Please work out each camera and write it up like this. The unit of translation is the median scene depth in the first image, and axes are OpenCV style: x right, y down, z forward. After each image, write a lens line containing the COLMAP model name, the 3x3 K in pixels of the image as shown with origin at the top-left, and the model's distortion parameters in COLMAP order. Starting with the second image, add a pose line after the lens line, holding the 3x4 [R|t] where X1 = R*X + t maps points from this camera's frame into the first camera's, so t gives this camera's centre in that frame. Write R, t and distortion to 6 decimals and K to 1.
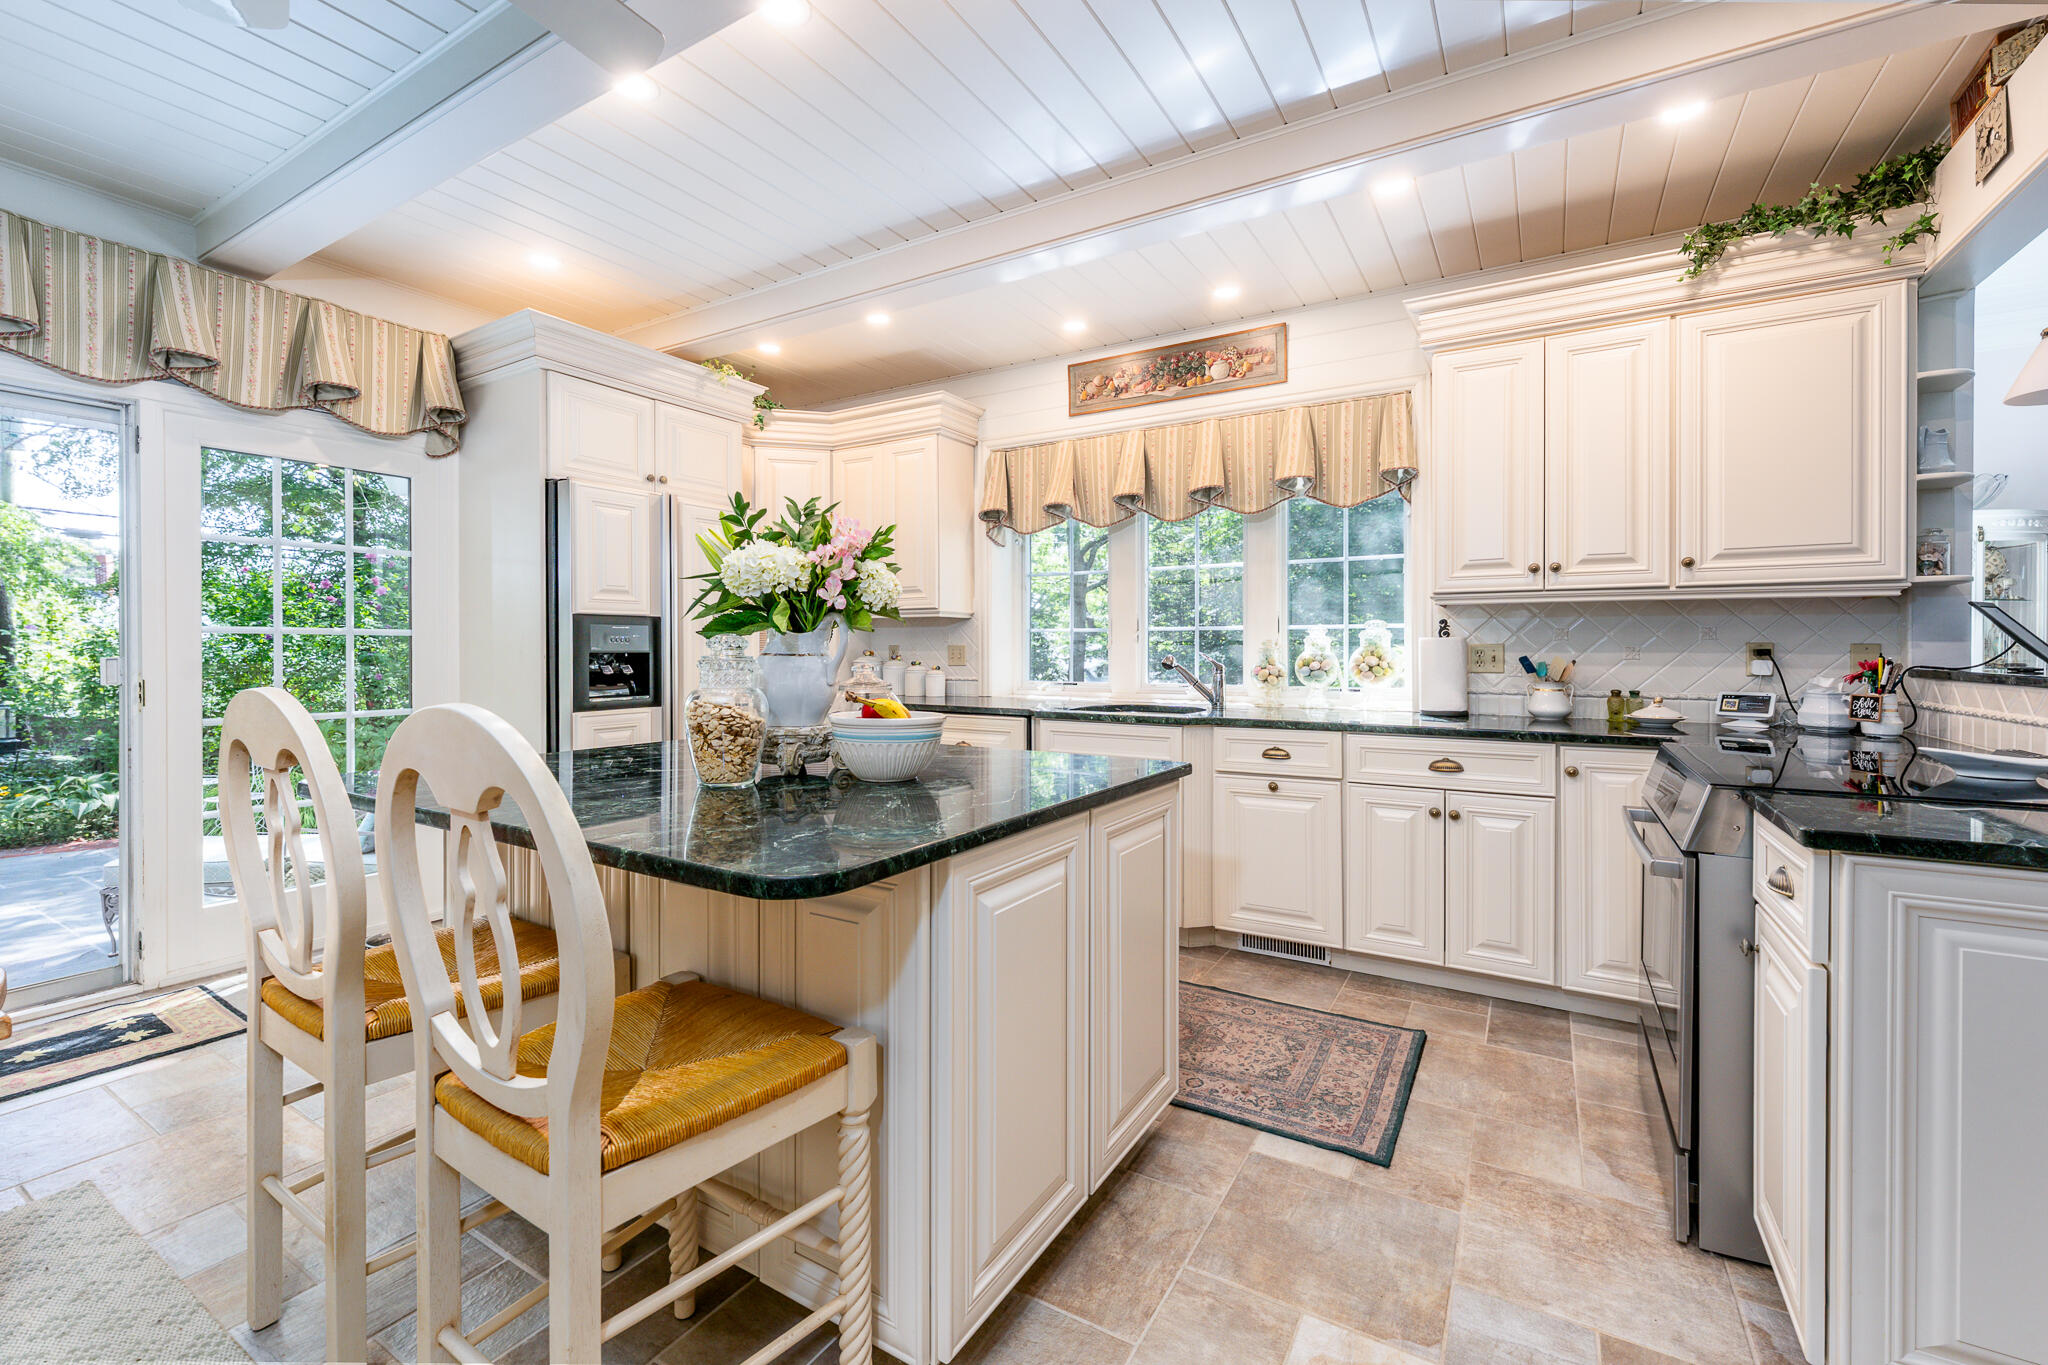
lens RADIAL K [[842.1, 0, 961.8], [0, 842.1, 657.9], [0, 0, 1]] dist [0.000735, -0.000687]
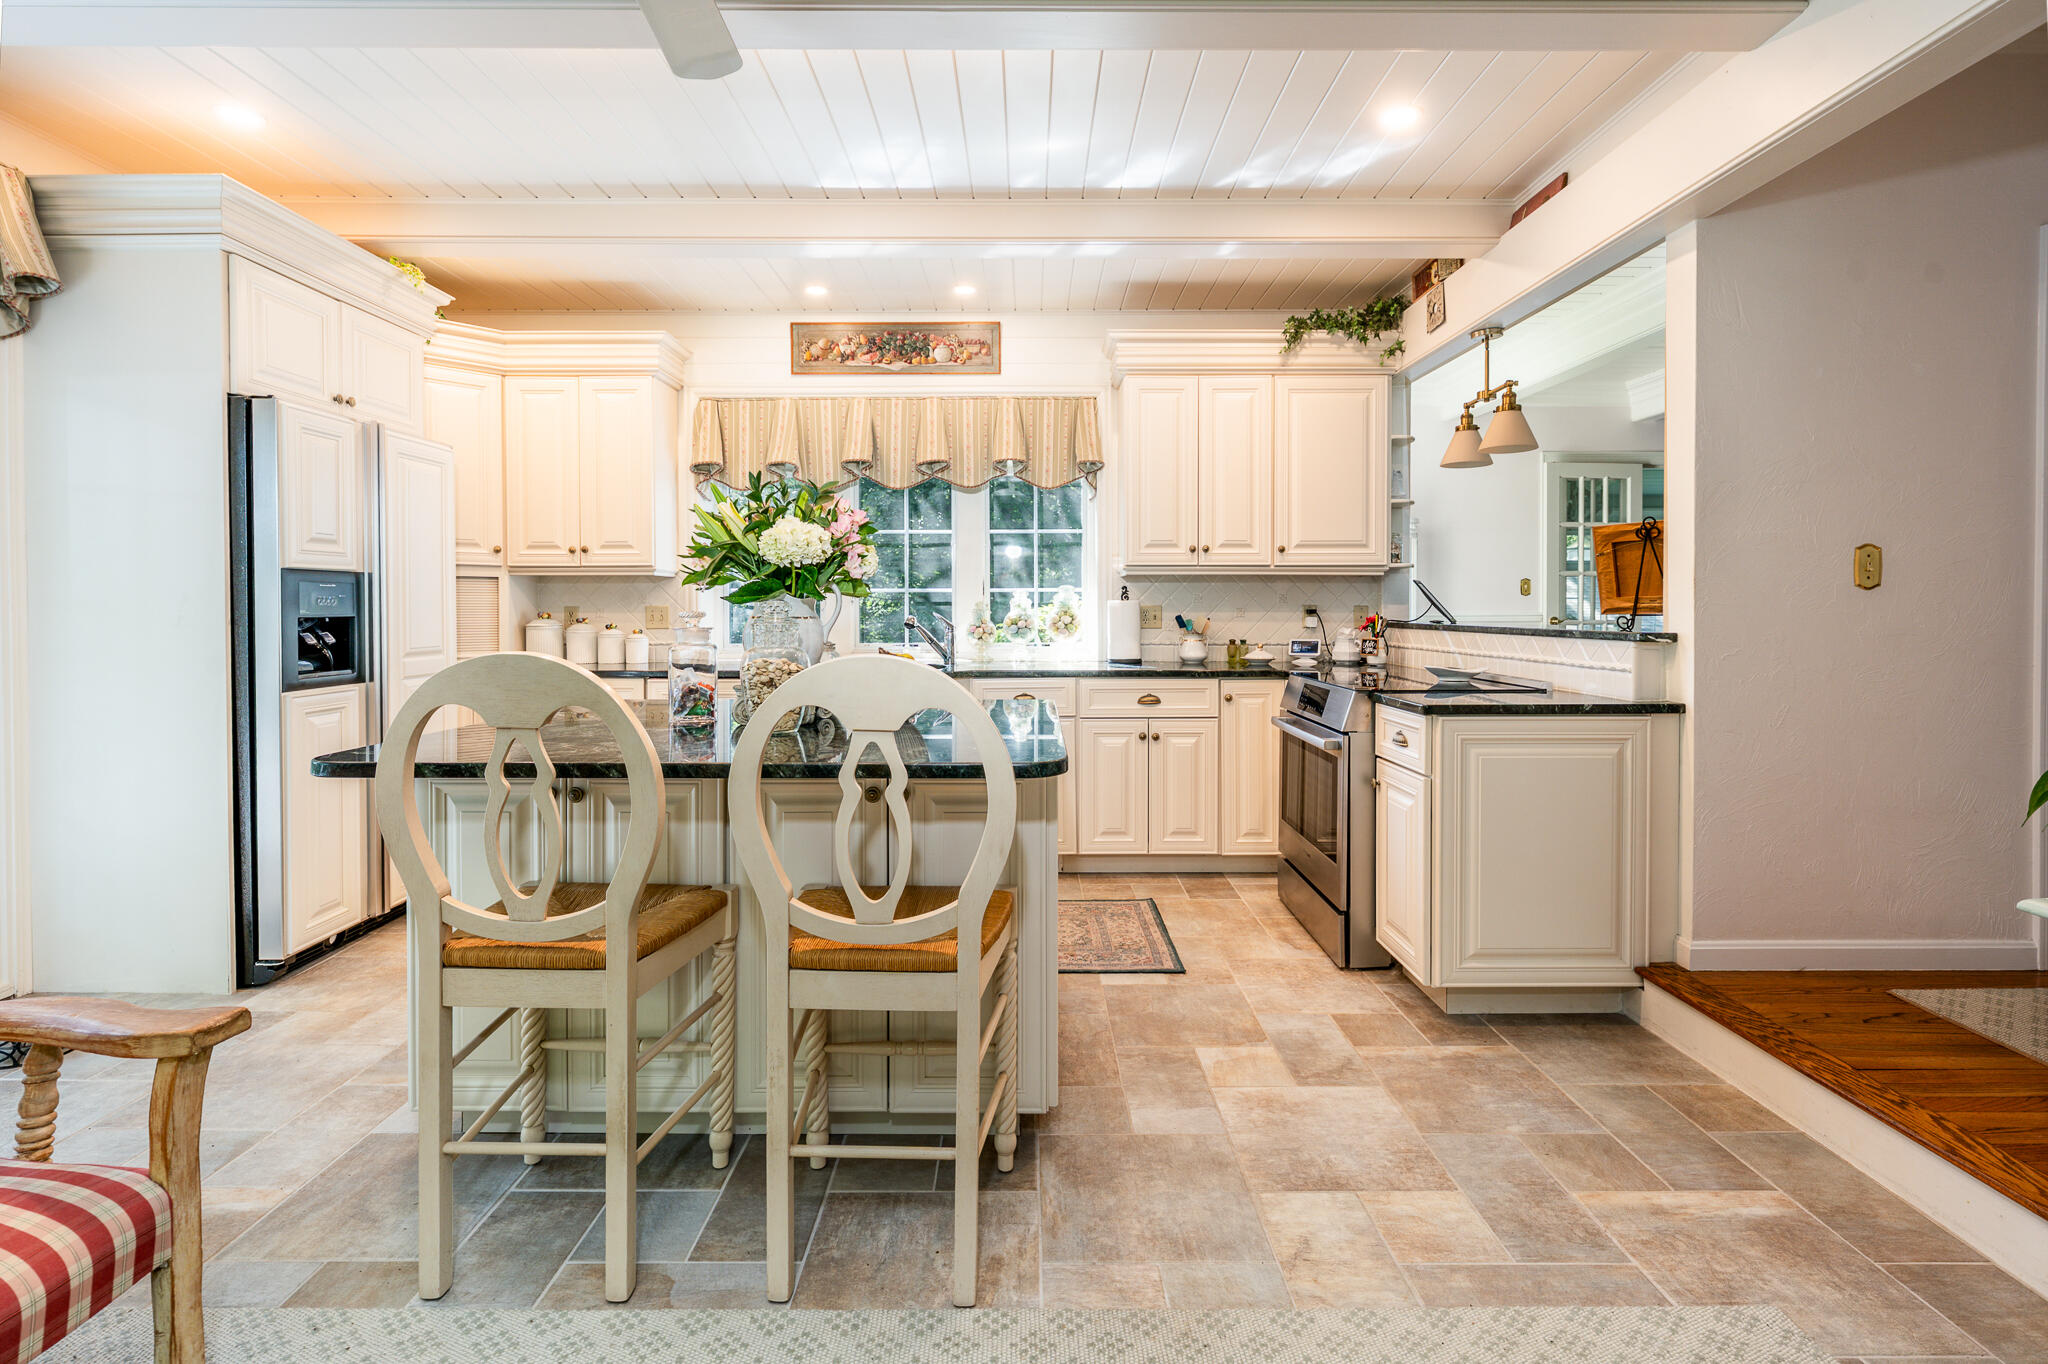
lens RADIAL K [[983.3, 0, 995.0], [0, 983.3, 627.4], [0, 0, 1]] dist [0.009269, 0.000896]
pose [[0.849499, -0.012779, 0.527436, -0.382061], [0.007553, 0.999899, 0.012061, -0.003310], [-0.527536, -0.006262, 0.849509, -0.147130]]
